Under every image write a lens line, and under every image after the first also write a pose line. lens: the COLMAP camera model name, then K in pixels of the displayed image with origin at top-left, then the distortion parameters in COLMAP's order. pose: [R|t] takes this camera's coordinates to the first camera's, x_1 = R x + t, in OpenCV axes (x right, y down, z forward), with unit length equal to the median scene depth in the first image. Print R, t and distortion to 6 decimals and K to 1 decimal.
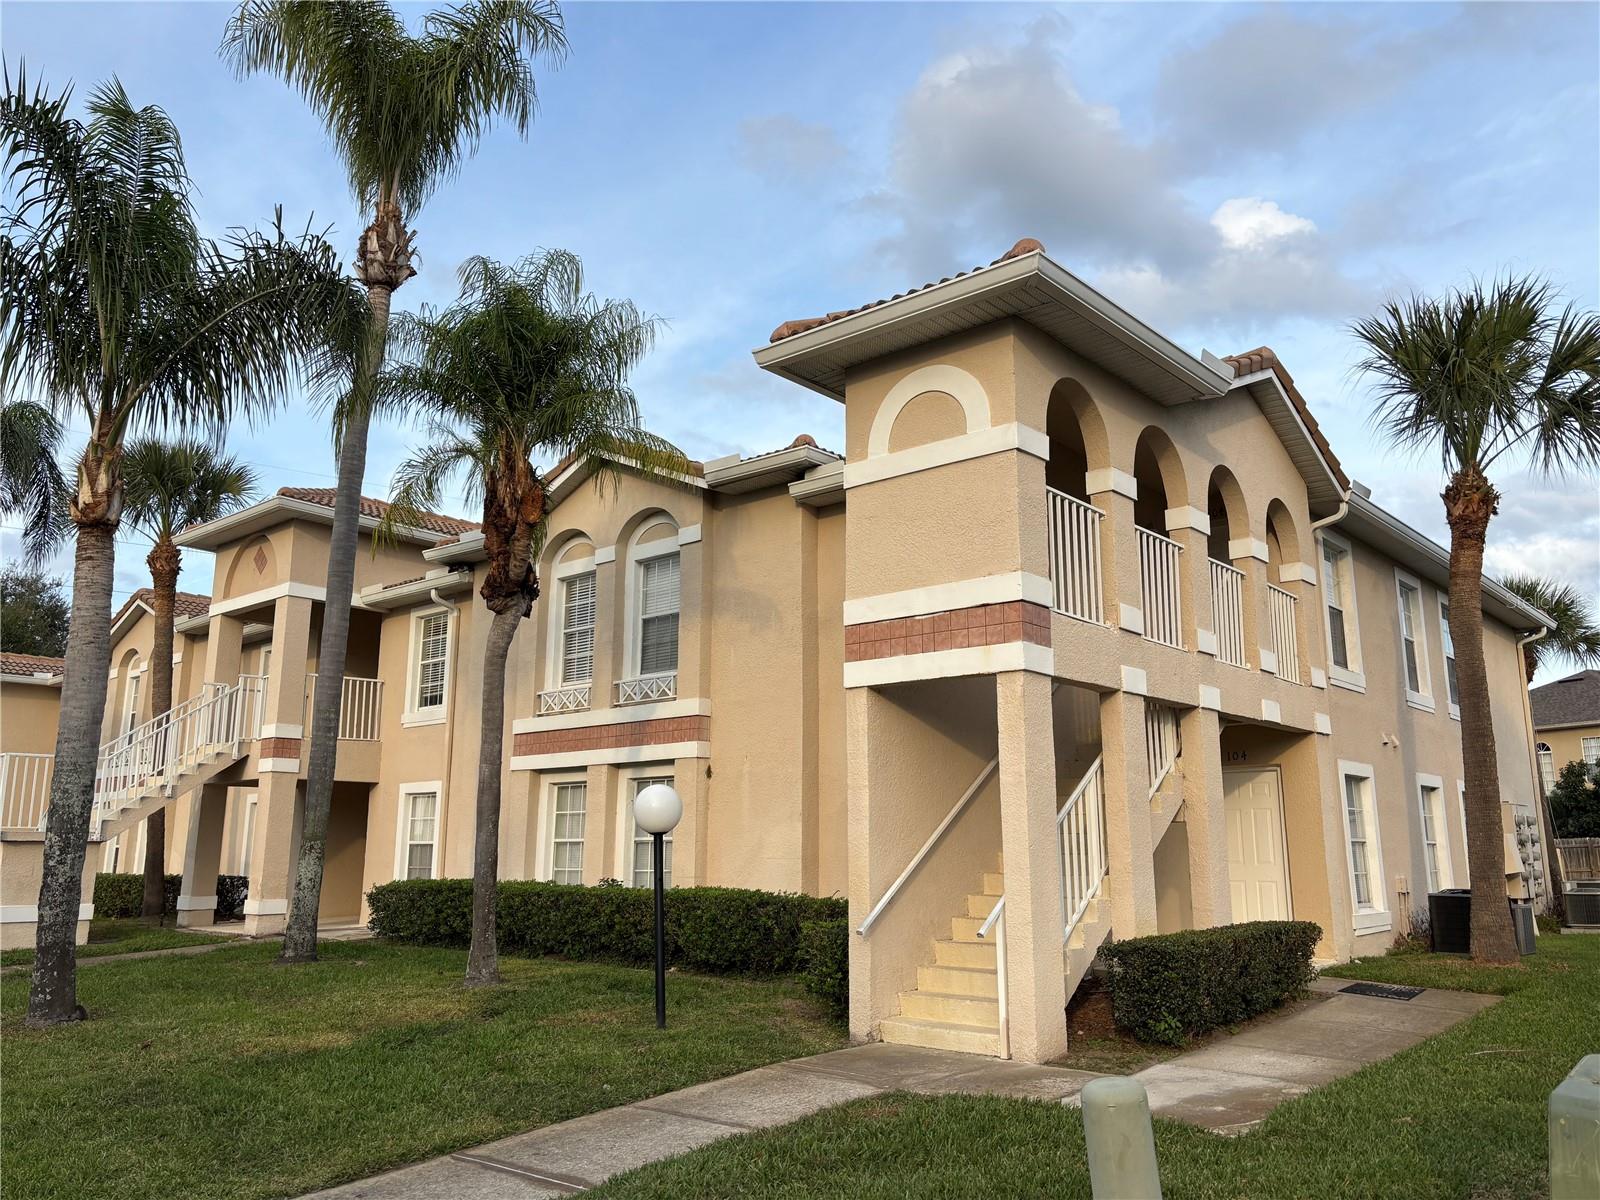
lens RADIAL K [[1207.8, 0, 801.0], [0, 1207.8, 597.4], [0, 0, 1]] dist [0.057218, -0.061758]
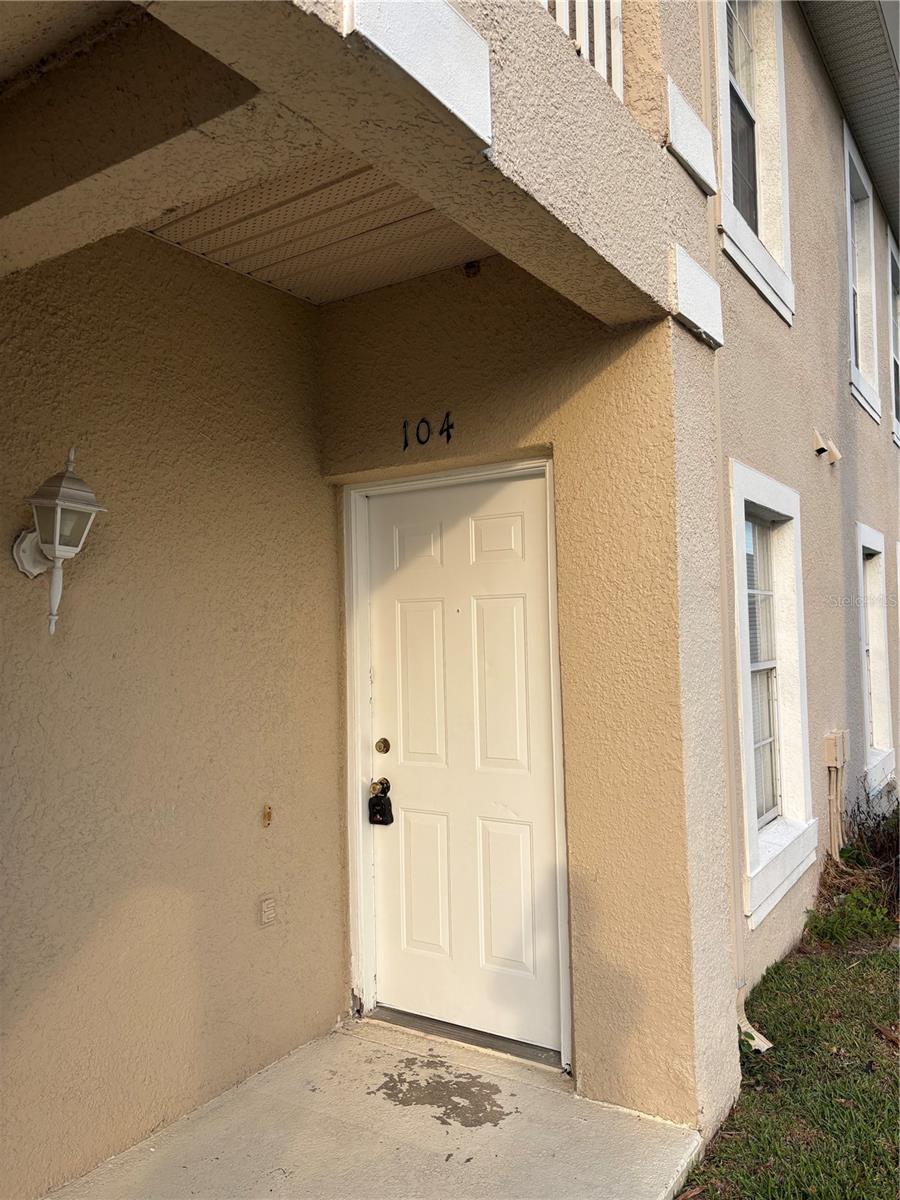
lens RADIAL K [[905.8, 0, 448.1], [0, 905.8, 599.7], [0, 0, 1]] dist [0.057218, -0.061758]
pose [[0.990086, -0.023358, 0.138506, 0.319223], [-0.000252, 0.985780, 0.168040, 0.129193], [-0.140461, -0.166409, 0.976001, 0.740464]]
